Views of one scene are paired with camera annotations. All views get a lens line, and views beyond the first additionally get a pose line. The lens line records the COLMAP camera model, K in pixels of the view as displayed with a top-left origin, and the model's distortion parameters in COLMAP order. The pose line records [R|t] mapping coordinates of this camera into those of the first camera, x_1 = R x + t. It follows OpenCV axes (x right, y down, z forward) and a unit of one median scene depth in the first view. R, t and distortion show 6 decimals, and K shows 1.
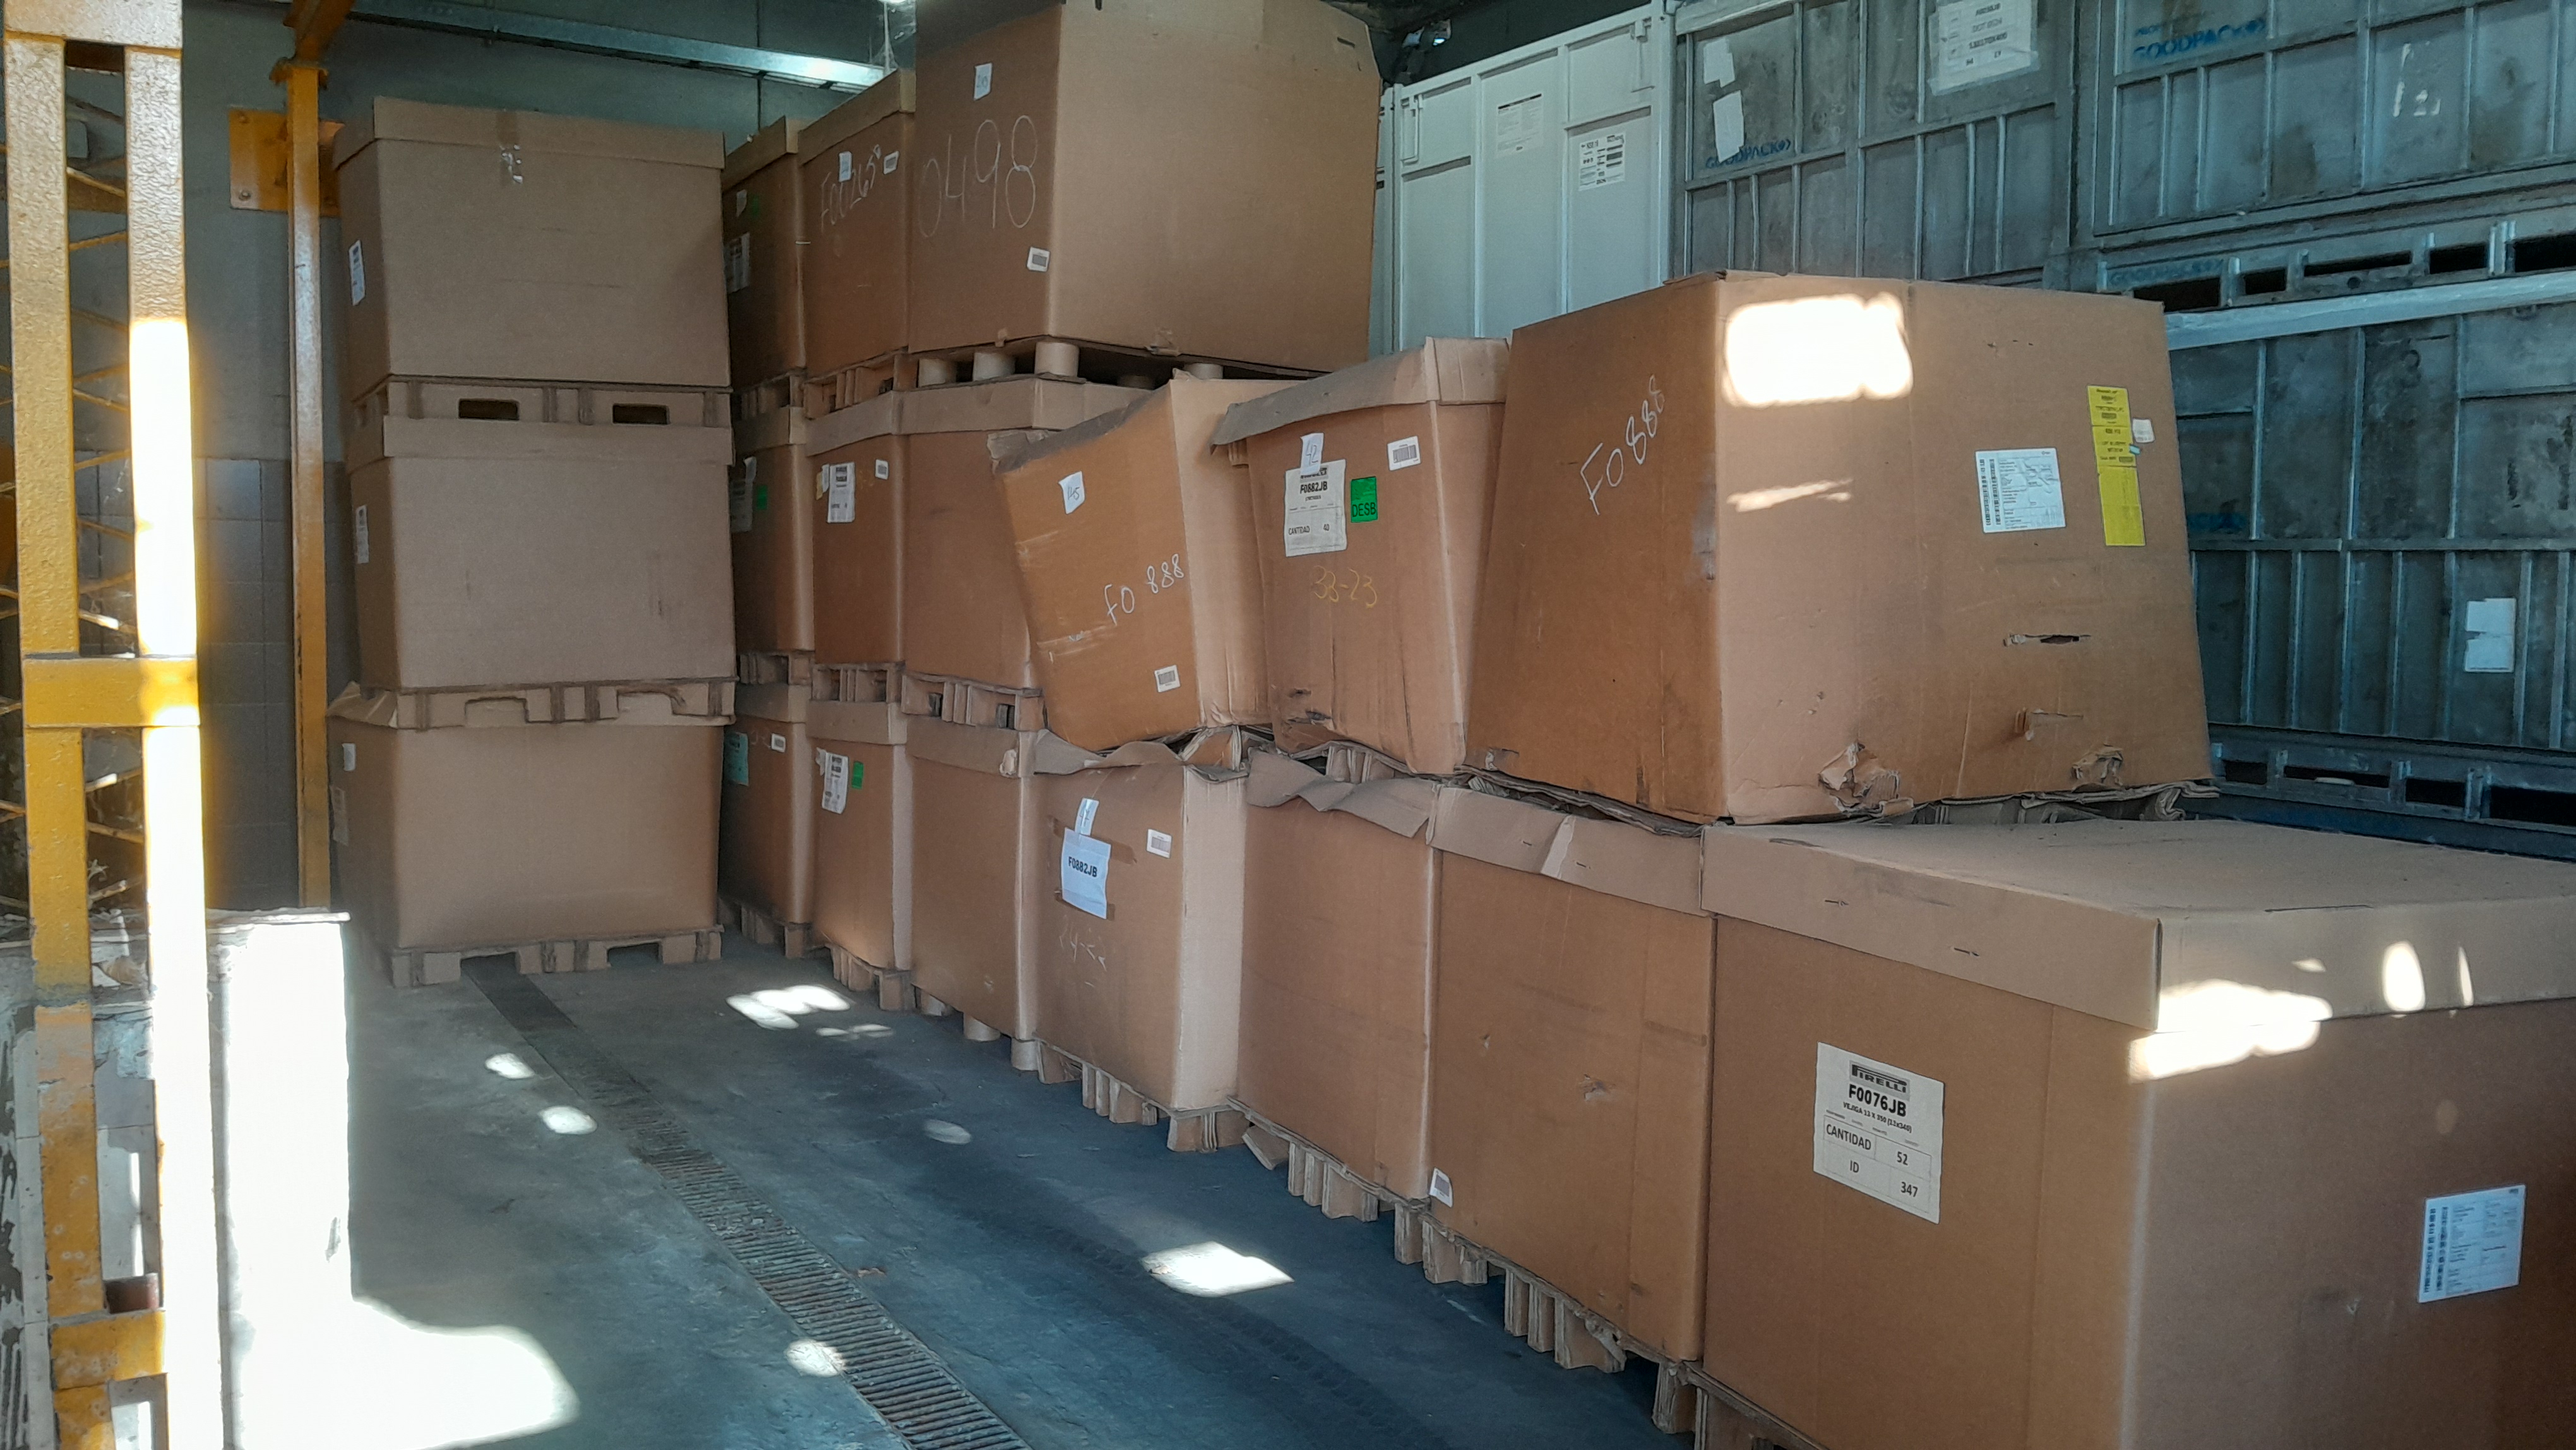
lens RADIAL K [[1994.3, 0, 1288.0], [0, 1994.3, 725.0], [0, 0, 1]] dist [-0.000859, -0.046682]
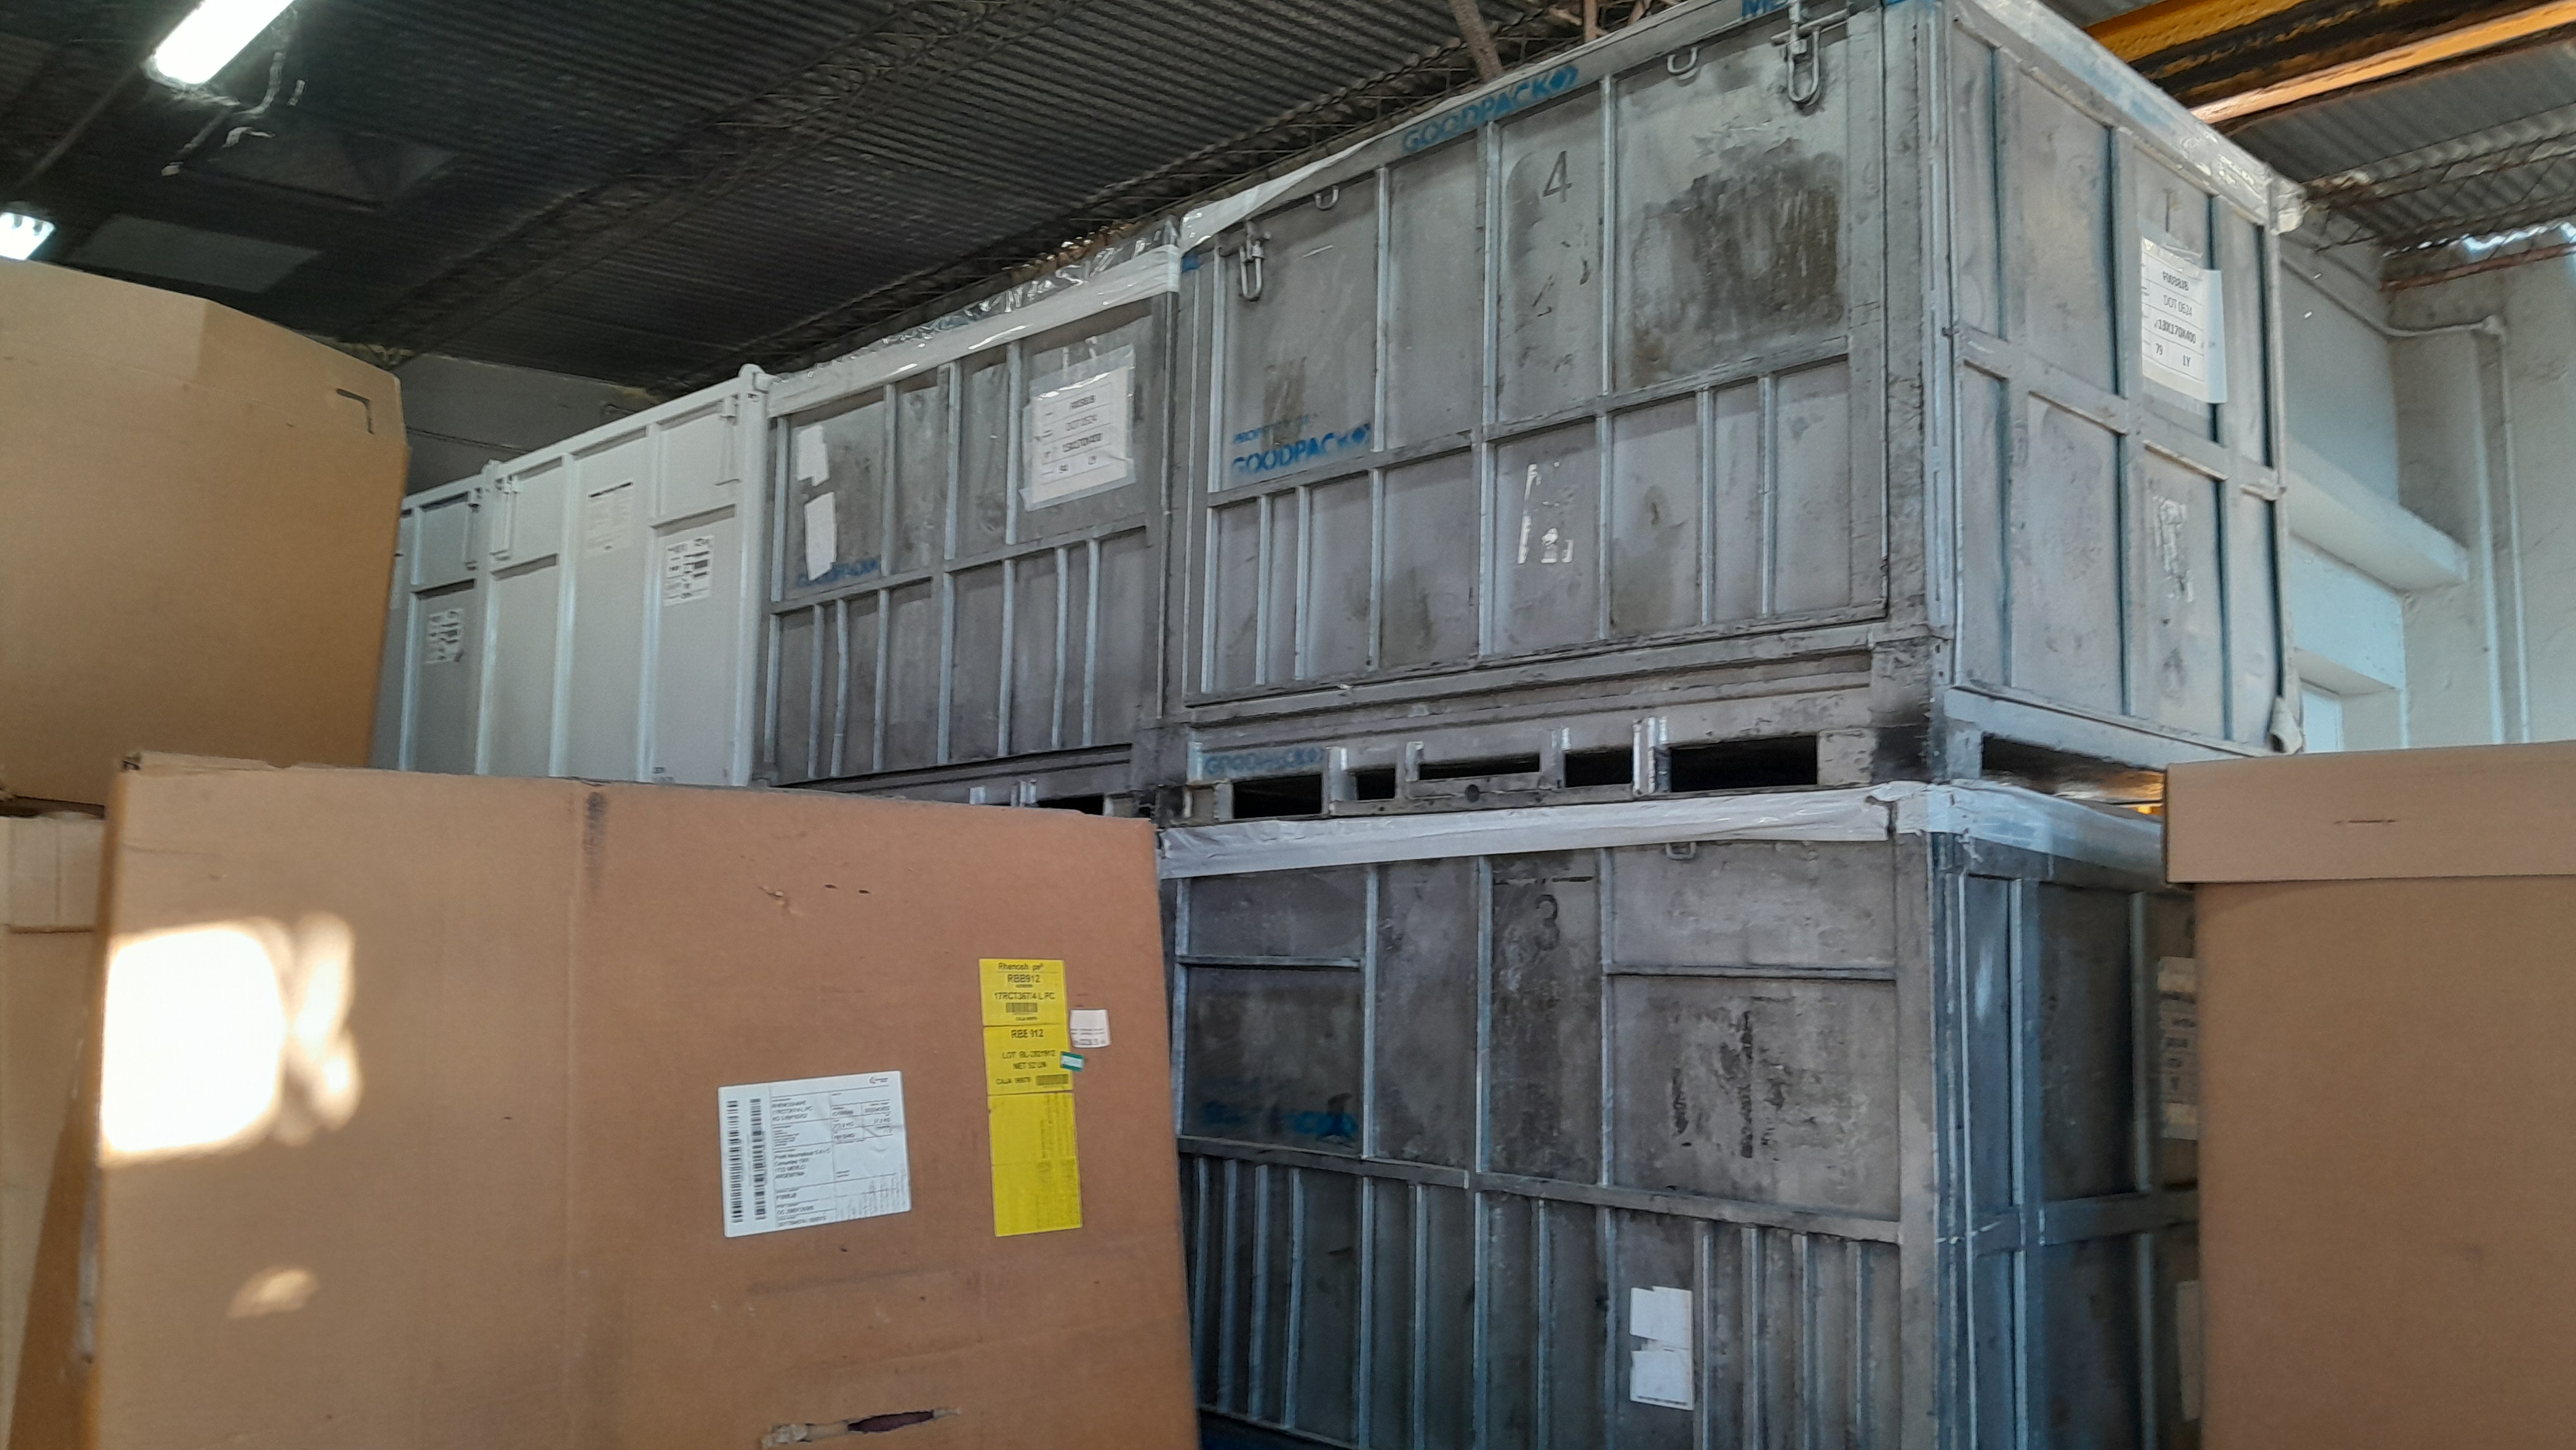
lens RADIAL K [[1944.9, 0, 1288.0], [0, 1944.9, 725.0], [0, 0, 1]] dist [0.100653, -0.178833]
pose [[0.973426, 0.048095, 0.223894, 0.312920], [-0.001330, 0.978868, -0.204490, -0.104456], [-0.228997, 0.198758, 0.952919, 0.353272]]
